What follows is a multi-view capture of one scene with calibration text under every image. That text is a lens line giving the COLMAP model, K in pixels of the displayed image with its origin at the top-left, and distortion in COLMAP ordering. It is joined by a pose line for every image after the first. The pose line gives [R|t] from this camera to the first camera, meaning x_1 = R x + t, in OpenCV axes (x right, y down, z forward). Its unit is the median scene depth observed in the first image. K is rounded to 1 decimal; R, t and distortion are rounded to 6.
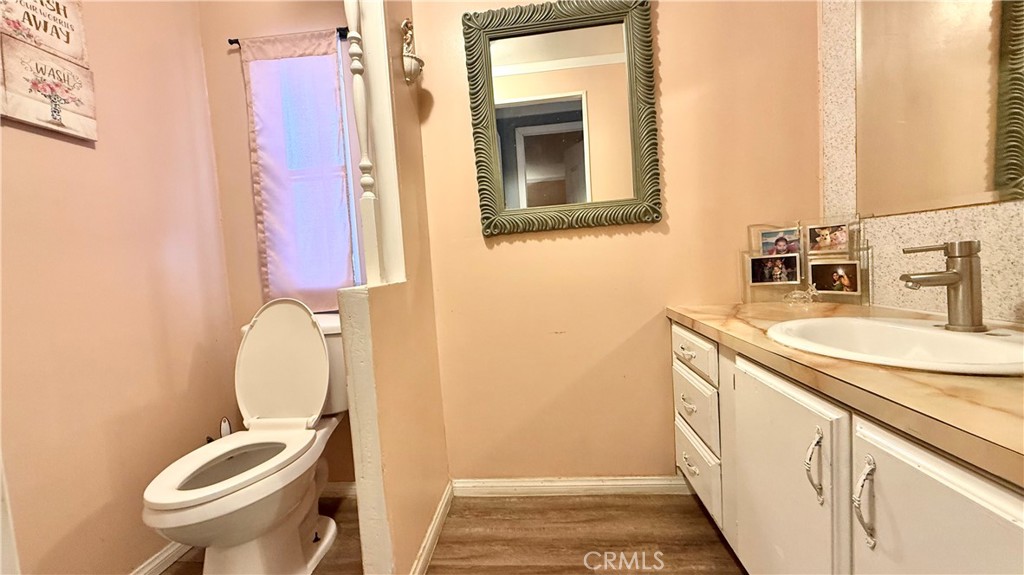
lens RADIAL K [[406.3, 0, 508.0], [0, 406.3, 286.2], [0, 0, 1]] dist [0.000615, -0.000677]
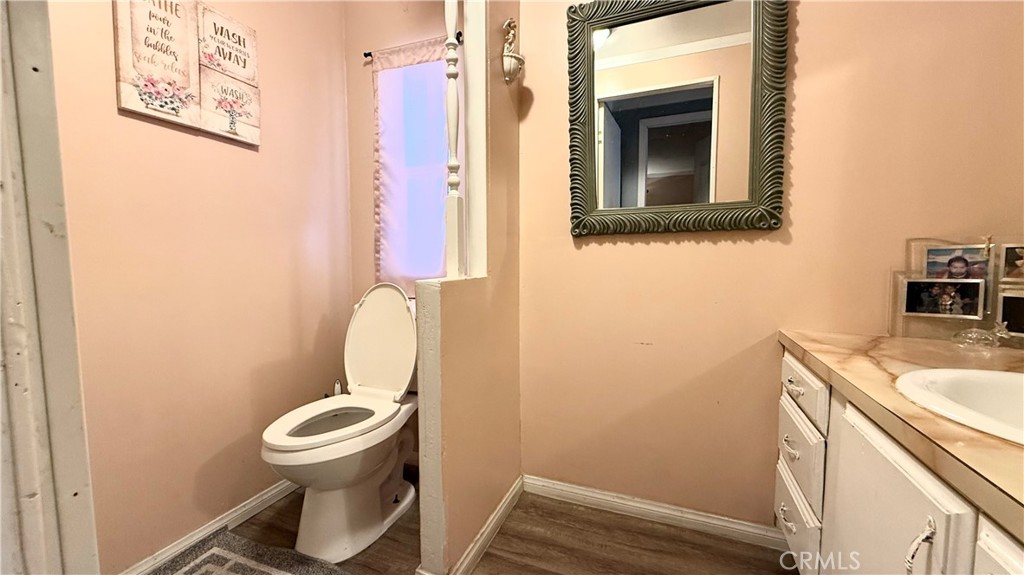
lens RADIAL K [[406.3, 0, 509.3], [0, 406.3, 286.1], [0, 0, 1]] dist [0.000615, -0.000677]
pose [[0.953256, 0.084018, -0.290249, 0.096145], [-0.079173, 0.996456, 0.028417, -0.020382], [0.291608, -0.004109, 0.956529, 0.025052]]
